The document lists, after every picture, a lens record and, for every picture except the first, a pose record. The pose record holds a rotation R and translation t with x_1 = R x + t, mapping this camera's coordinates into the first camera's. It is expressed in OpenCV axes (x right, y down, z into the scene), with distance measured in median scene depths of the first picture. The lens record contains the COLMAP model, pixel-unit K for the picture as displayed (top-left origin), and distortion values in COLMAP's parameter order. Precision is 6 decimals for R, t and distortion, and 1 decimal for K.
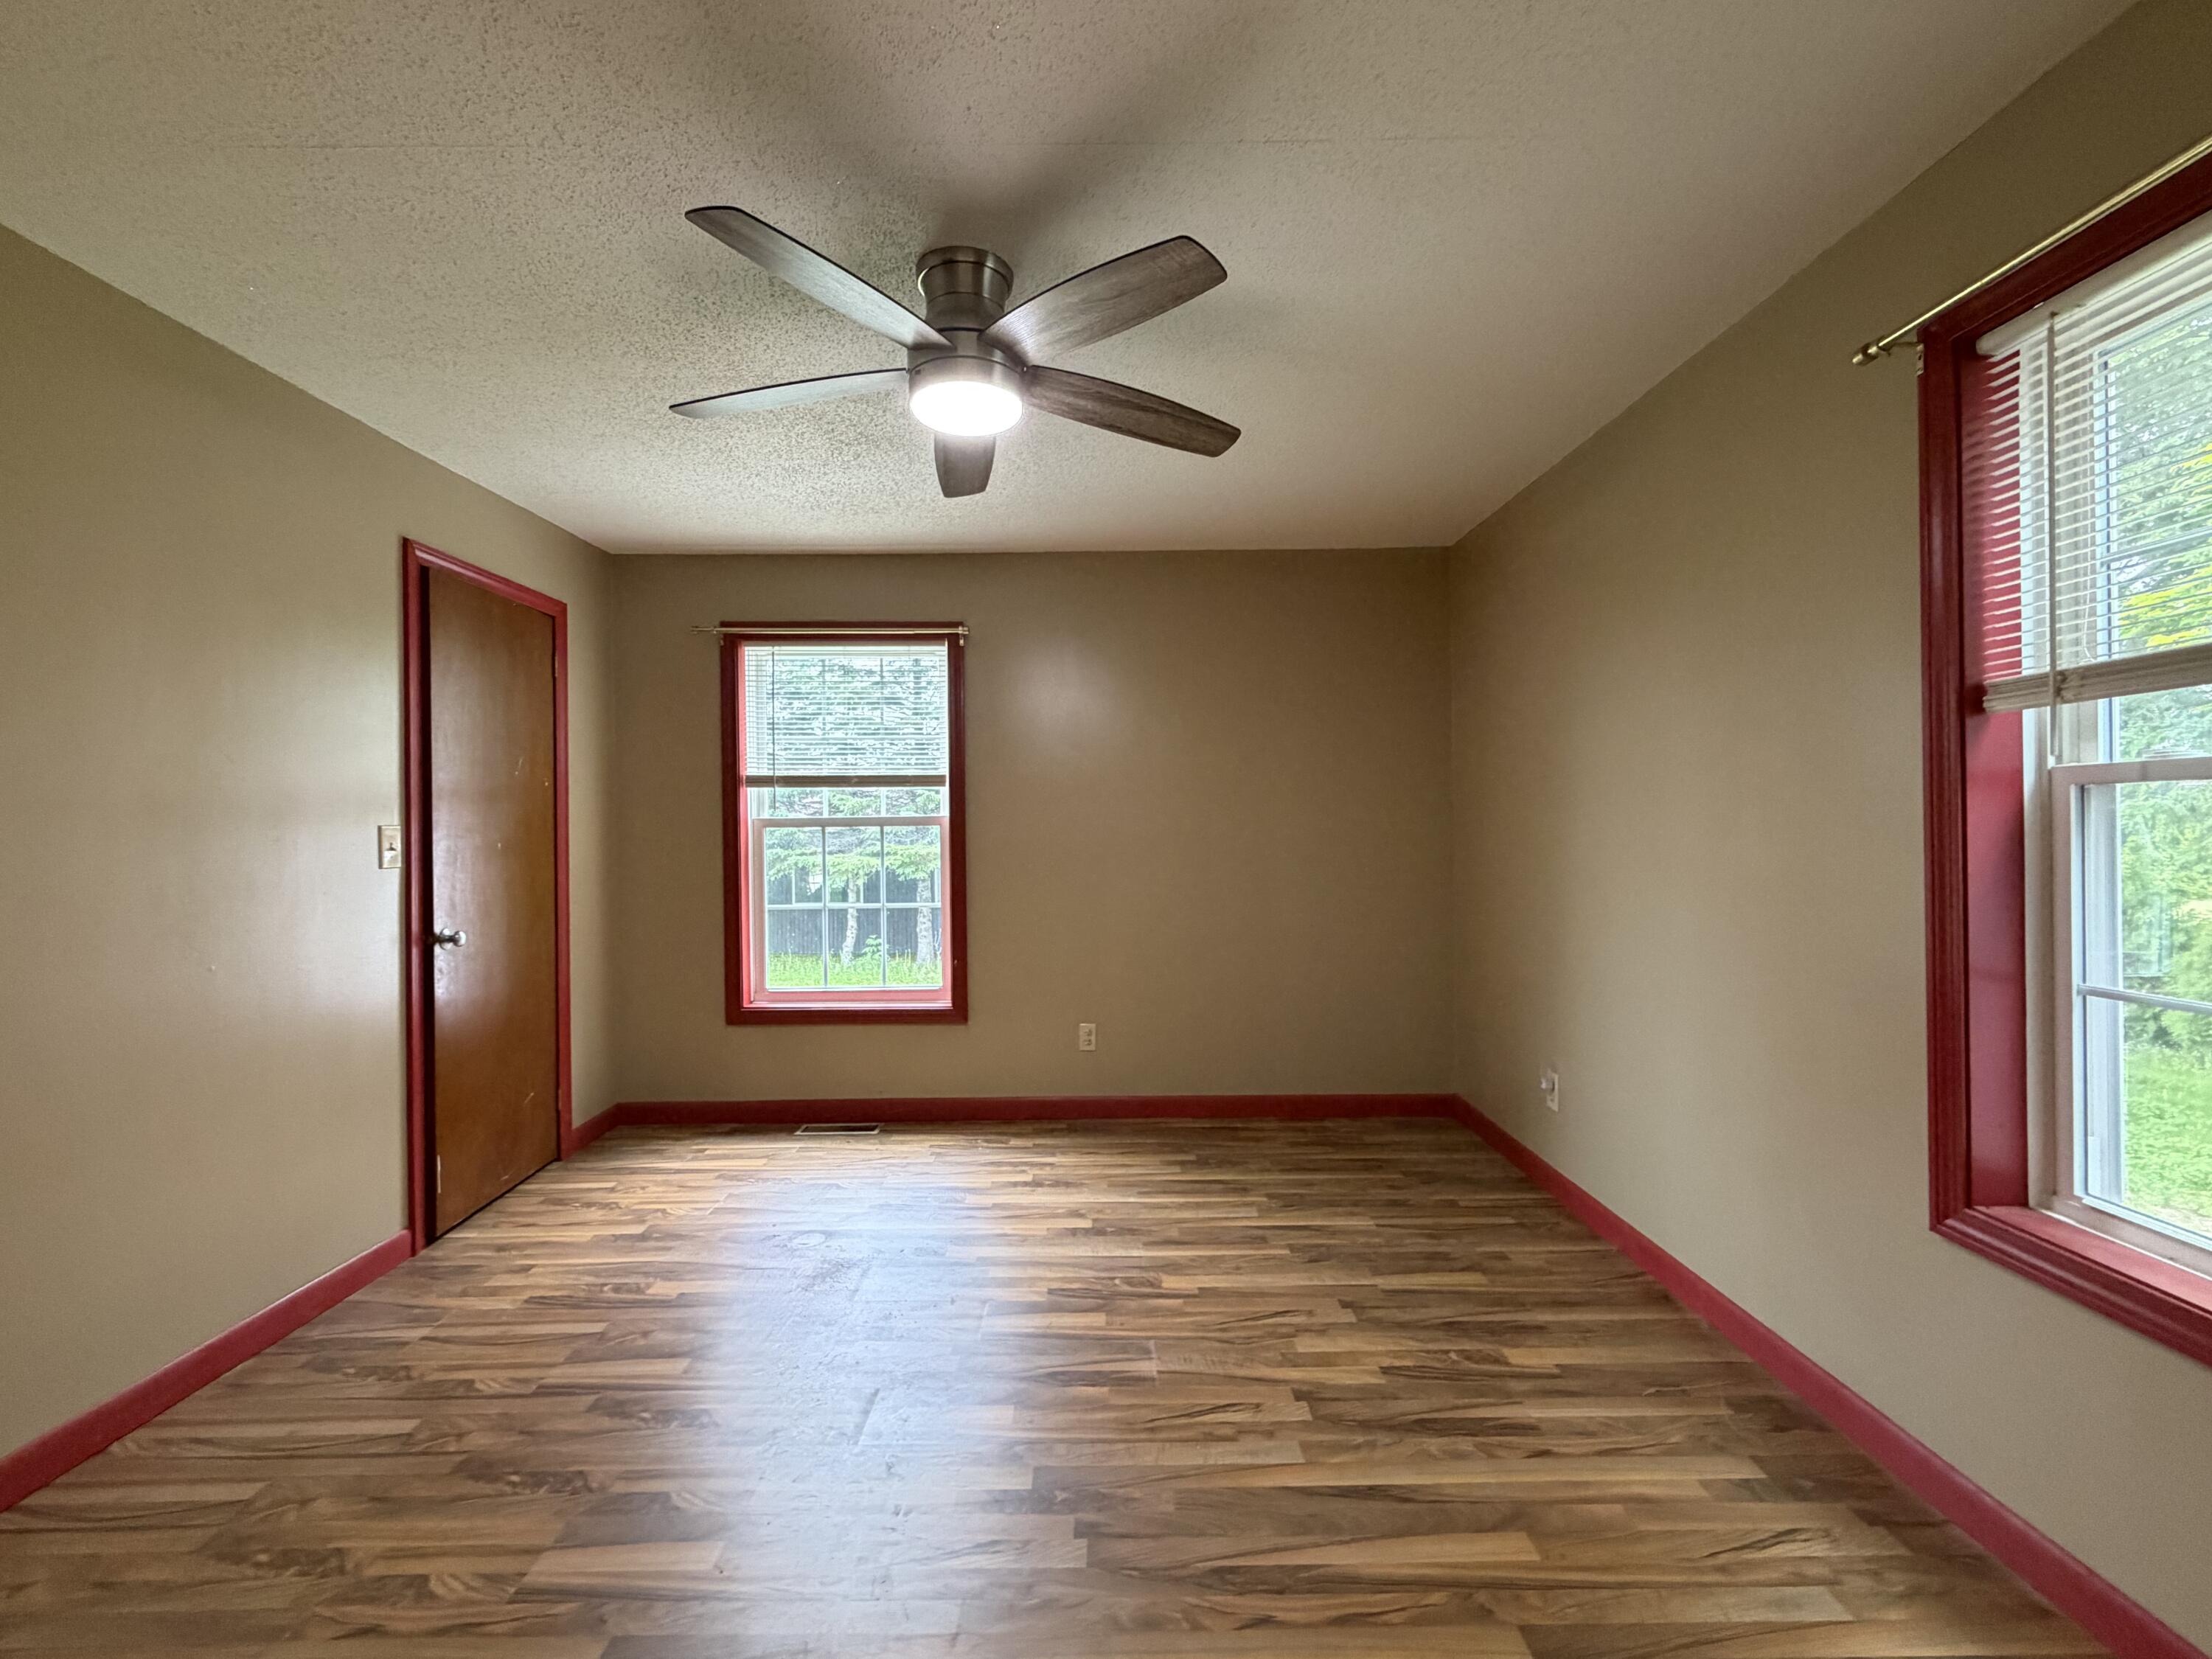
lens RADIAL K [[961.3, 0, 1110.0], [0, 961.3, 827.5], [0, 0, 1]] dist [-0.001696, -0.000157]
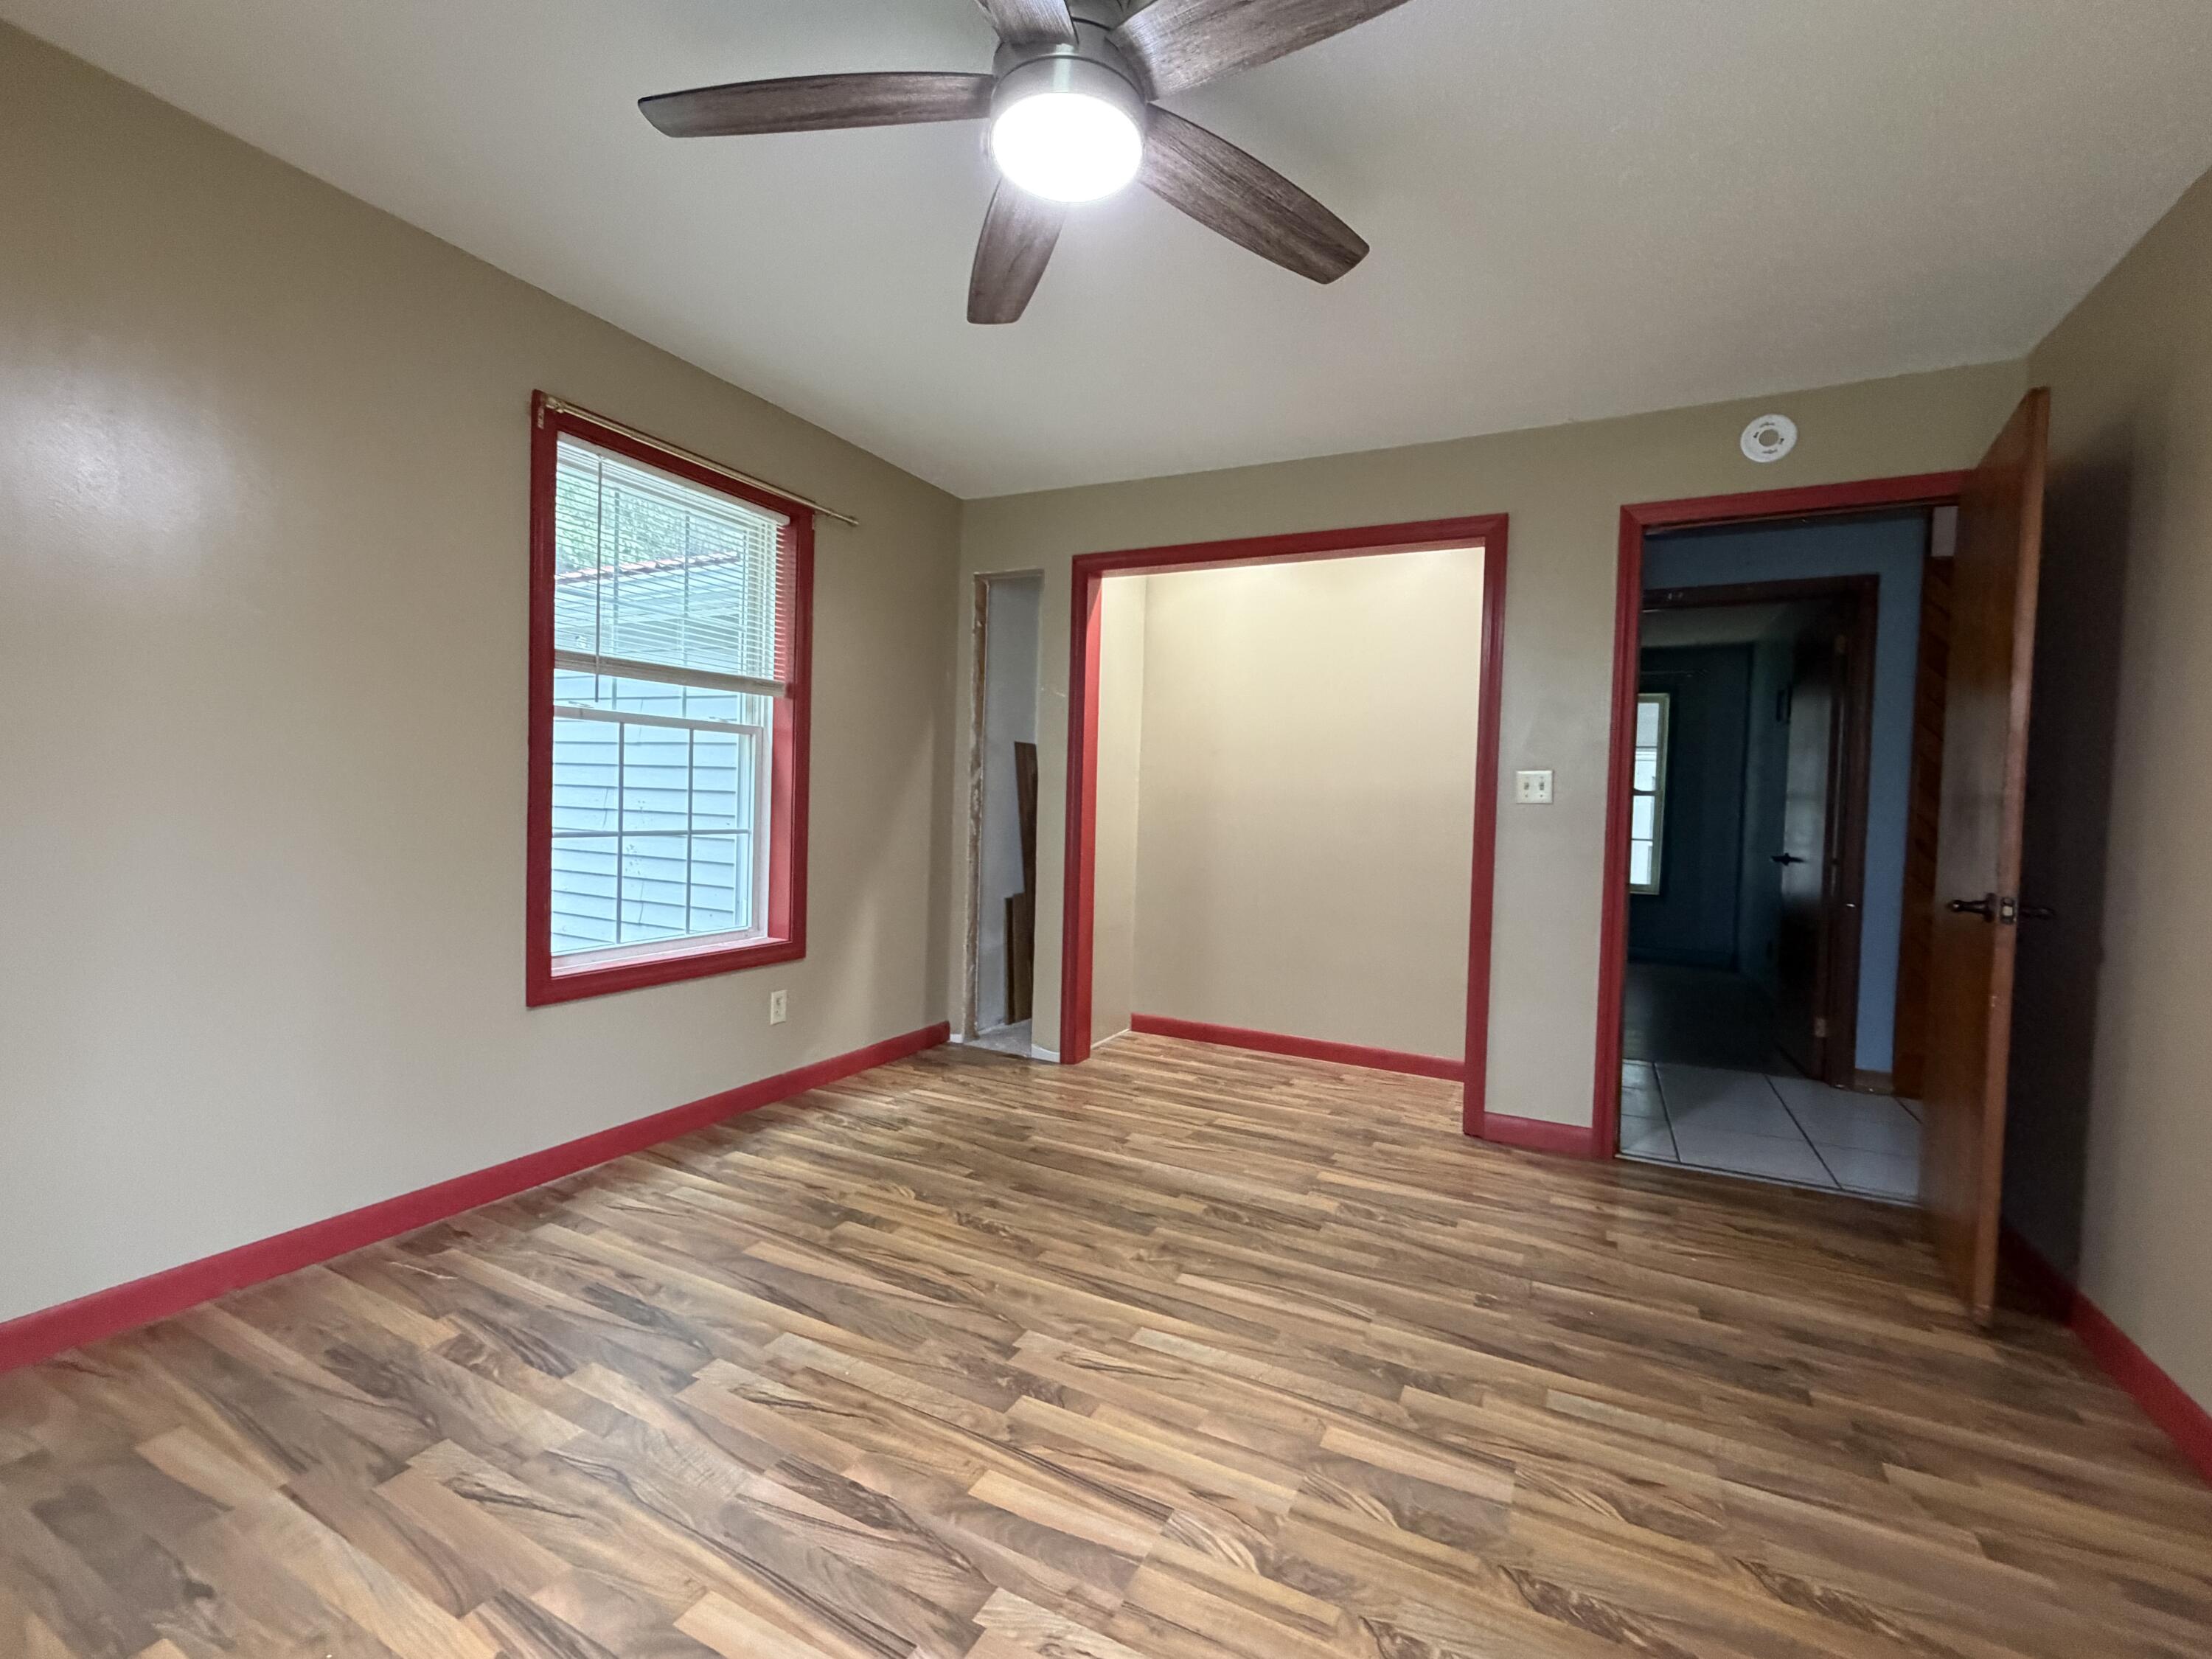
lens RADIAL K [[961.3, 0, 1106.2], [0, 961.3, 829.5], [0, 0, 1]] dist [-0.001696, -0.000157]
pose [[-0.885440, -0.035099, 0.463426, -0.534440], [-0.023260, 0.999241, 0.031240, 0.066855], [-0.464171, 0.016882, -0.885585, 1.640753]]
